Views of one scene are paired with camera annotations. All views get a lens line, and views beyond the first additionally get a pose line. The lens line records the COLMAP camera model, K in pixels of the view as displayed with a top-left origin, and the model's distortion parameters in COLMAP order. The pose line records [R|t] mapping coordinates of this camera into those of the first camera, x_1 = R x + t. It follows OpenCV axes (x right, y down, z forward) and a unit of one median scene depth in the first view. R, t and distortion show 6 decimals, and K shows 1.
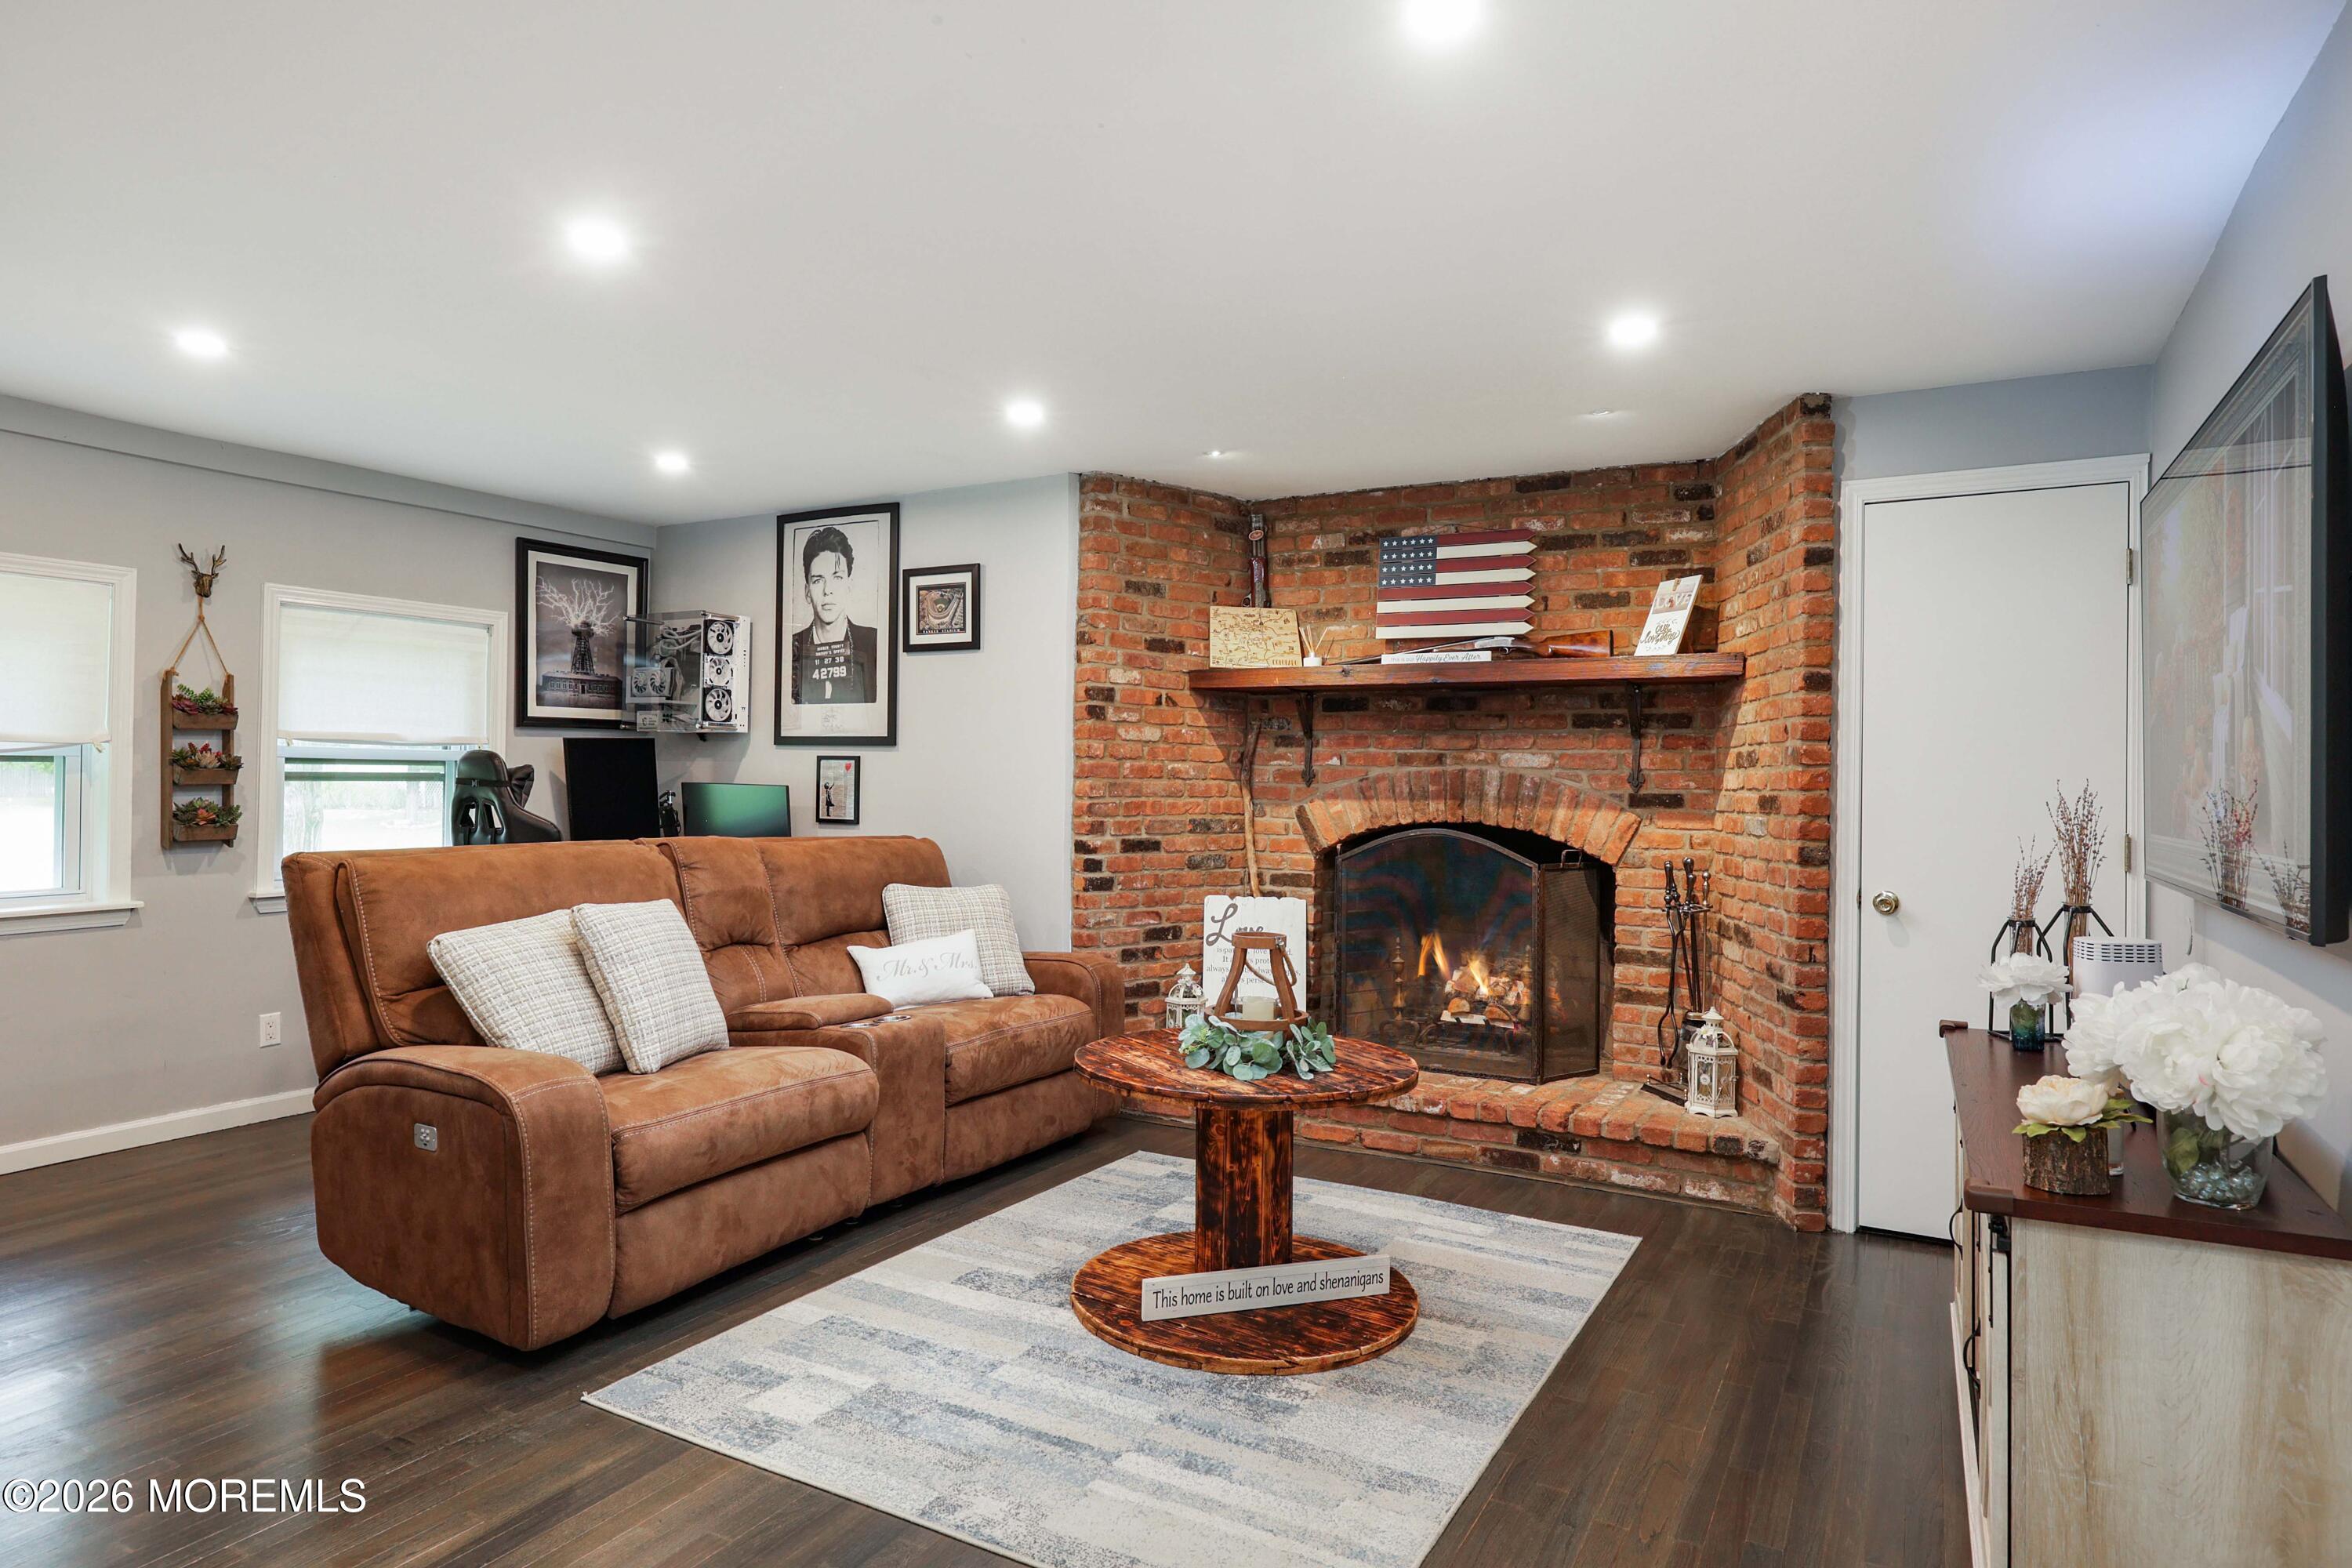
lens RADIAL K [[1344.3, 0, 1182.4], [0, 1344.3, 780.2], [0, 0, 1]] dist [0.001370, -0.000339]
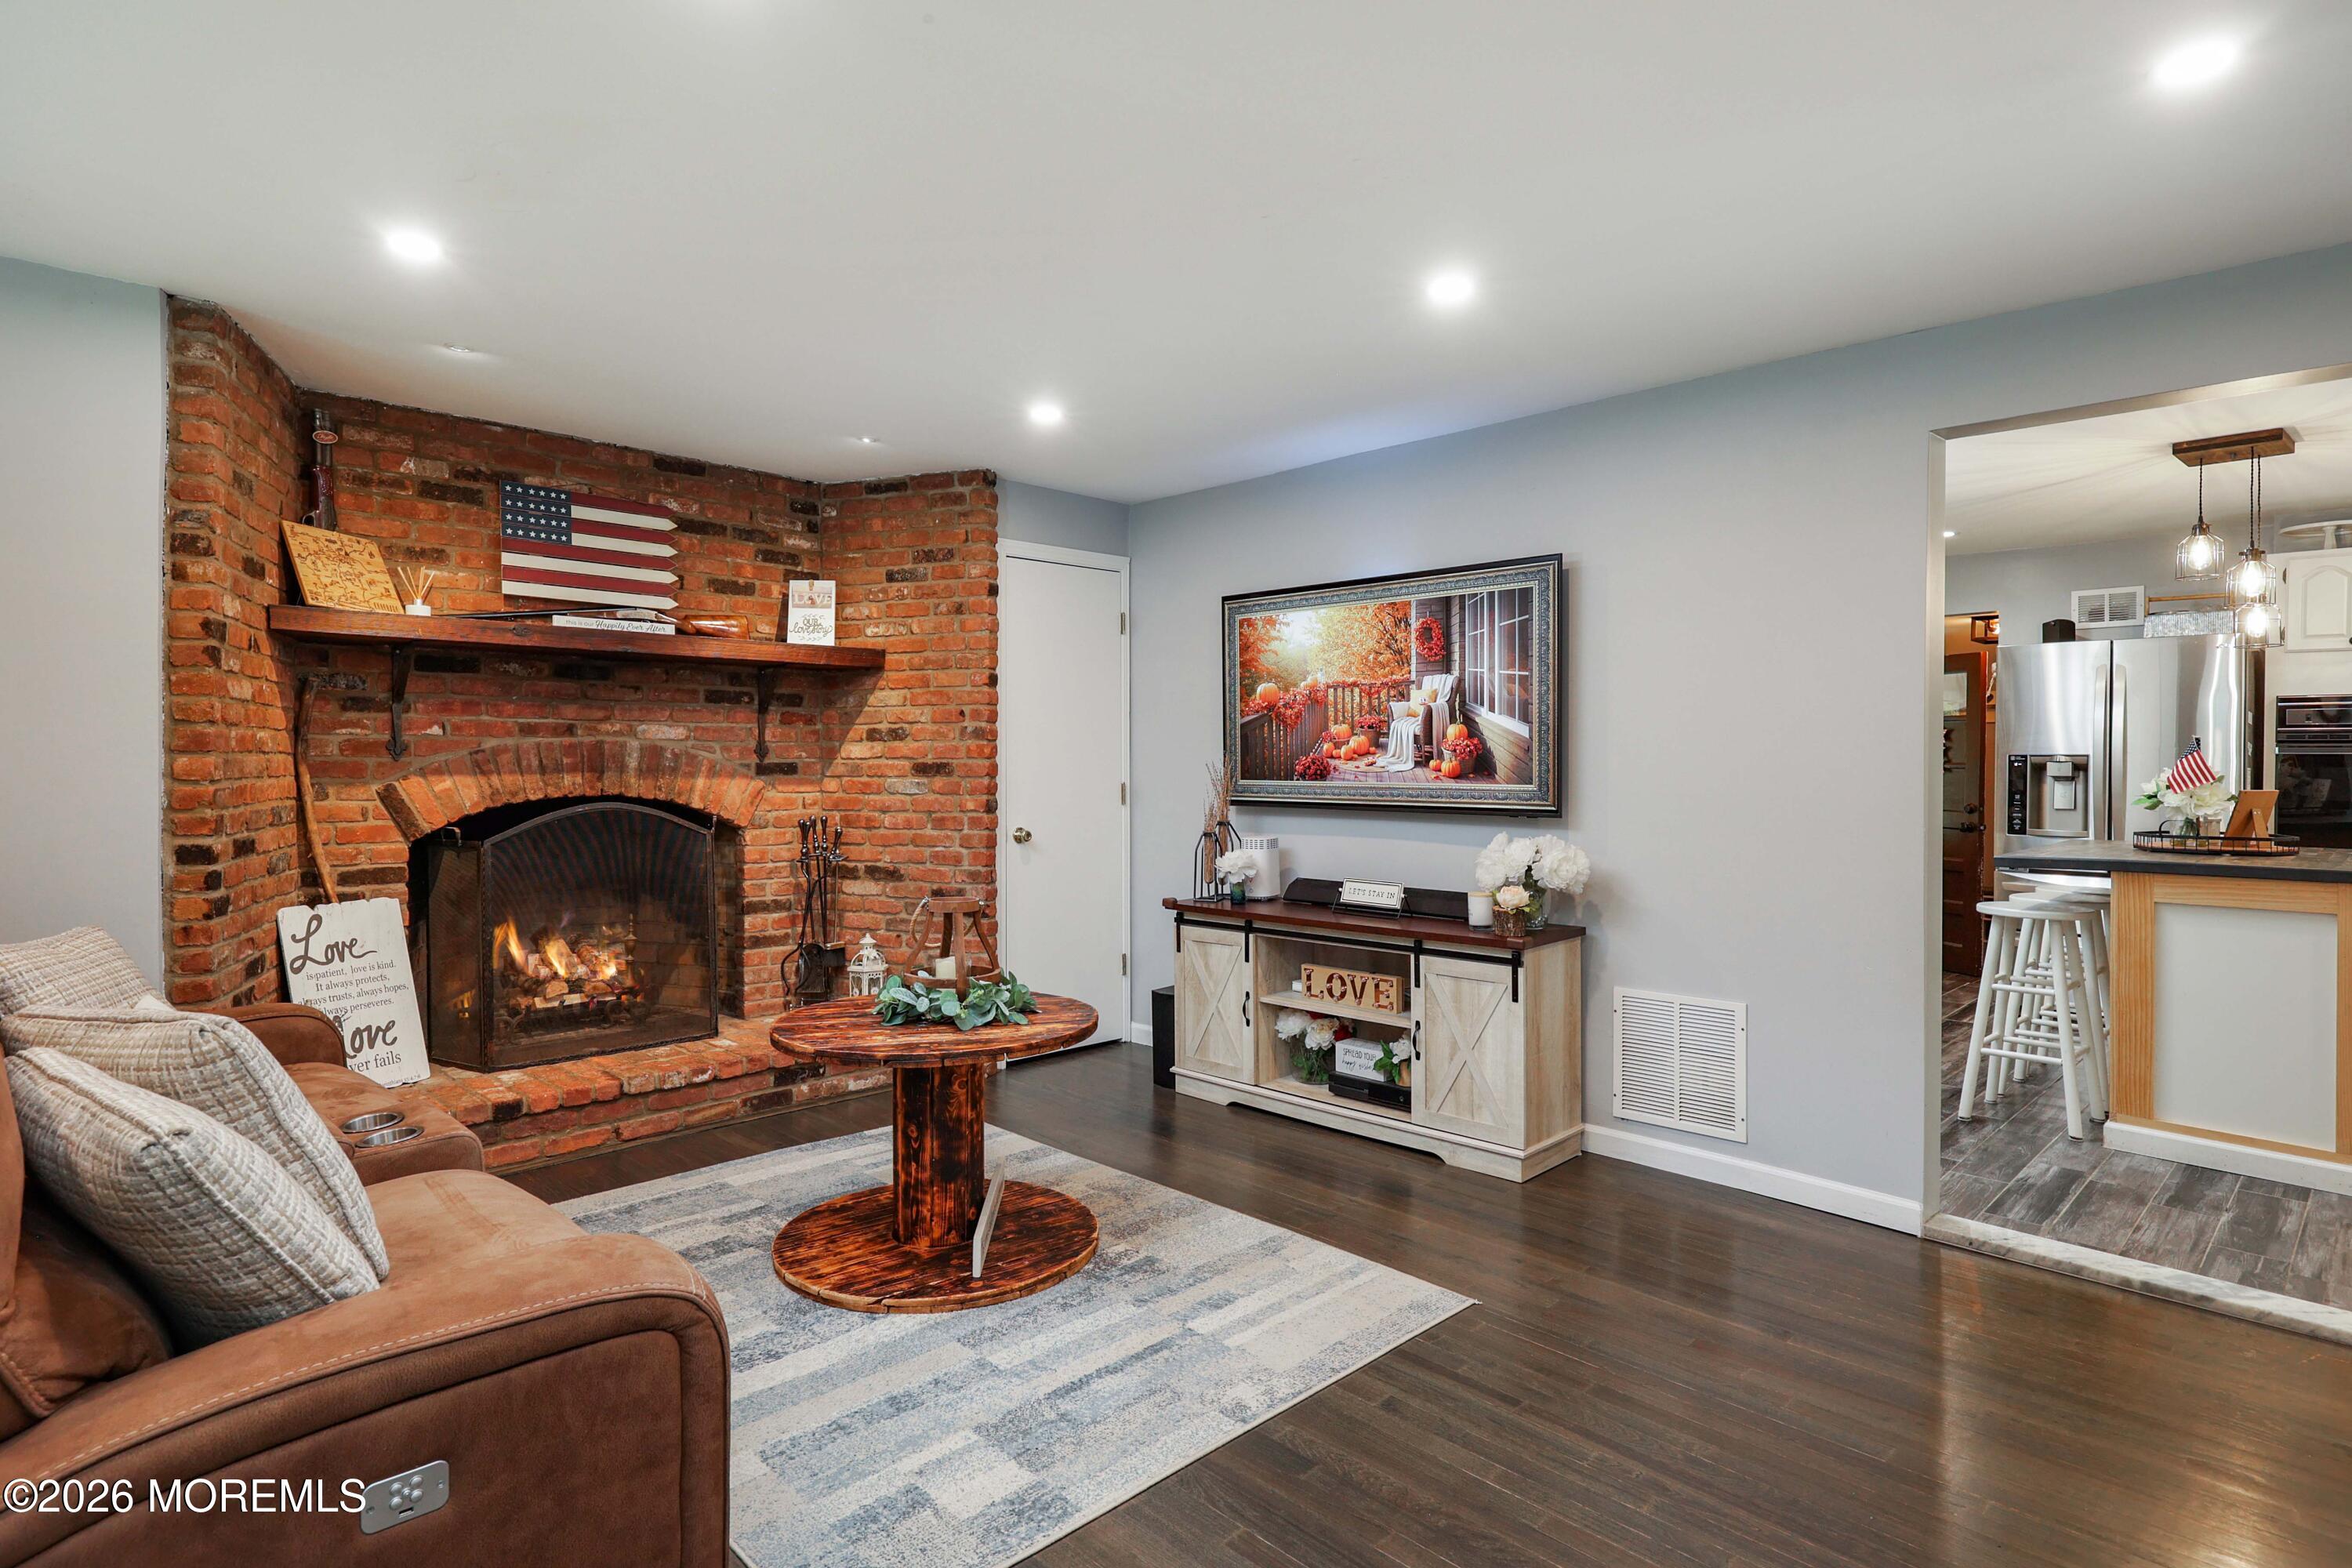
lens RADIAL K [[1239.0, 0, 1175.0], [0, 1239.0, 774.9], [0, 0, 1]] dist [-0.000882, 0.001203]
pose [[0.274380, -0.024814, 0.961301, -0.563914], [0.001373, 0.999676, 0.025412, -0.005834], [-0.961620, -0.005652, 0.274325, 0.373511]]
